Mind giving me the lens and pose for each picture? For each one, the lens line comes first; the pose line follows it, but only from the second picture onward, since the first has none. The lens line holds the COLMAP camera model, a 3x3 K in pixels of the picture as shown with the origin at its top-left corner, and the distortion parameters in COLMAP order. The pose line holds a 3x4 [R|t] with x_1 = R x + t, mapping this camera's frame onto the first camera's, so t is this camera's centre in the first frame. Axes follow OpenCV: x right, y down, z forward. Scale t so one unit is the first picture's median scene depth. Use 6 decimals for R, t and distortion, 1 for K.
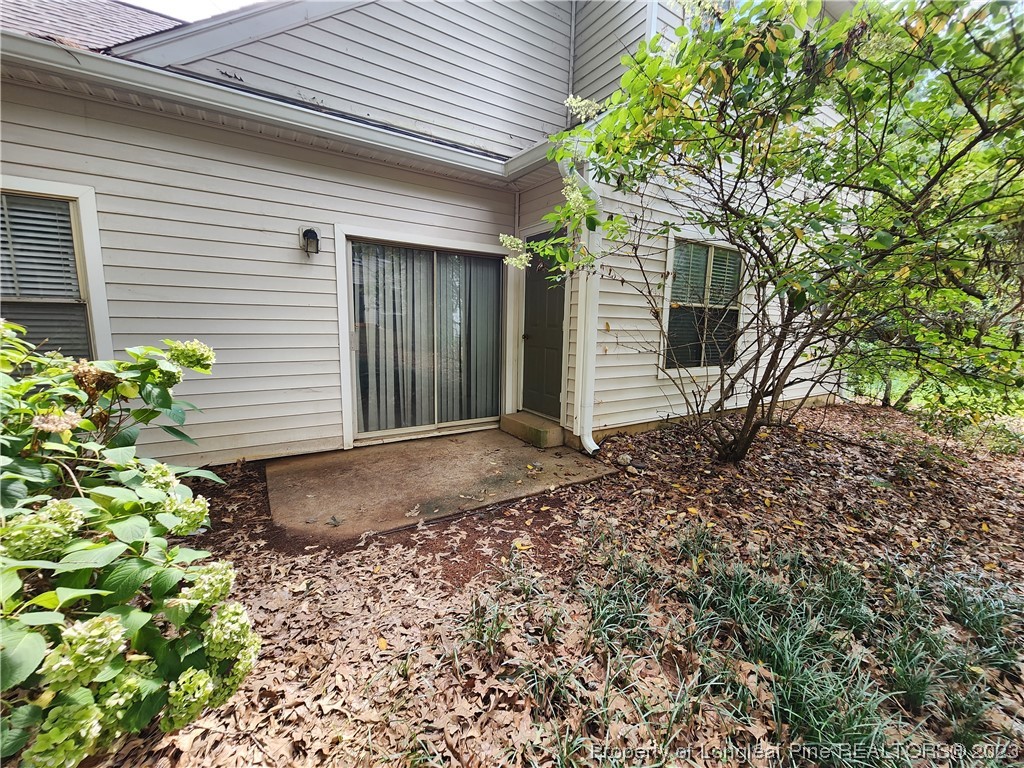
lens RADIAL K [[423.4, 0, 519.7], [0, 423.4, 382.9], [0, 0, 1]] dist [-0.002359, -0.000429]
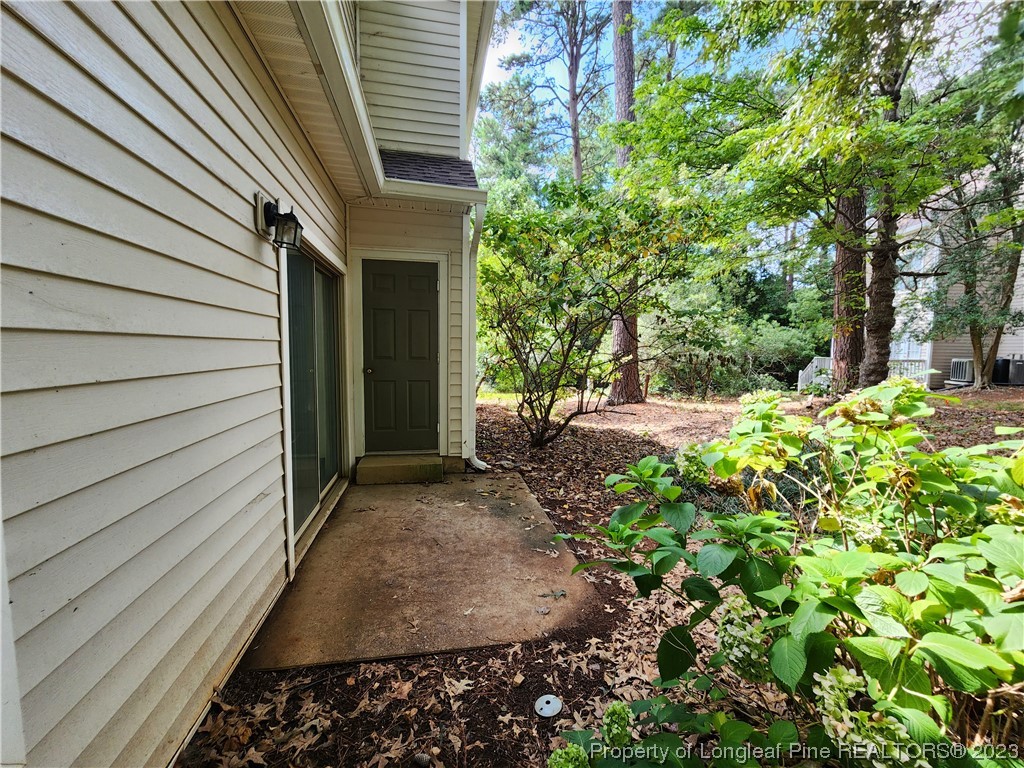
lens RADIAL K [[423.4, 0, 518.2], [0, 423.4, 383.9], [0, 0, 1]] dist [-0.002359, -0.000429]
pose [[0.364672, -0.093137, 0.926466, -0.935011], [0.126581, 0.990707, 0.049771, -0.117875], [-0.922492, 0.099123, 0.373072, 0.531293]]
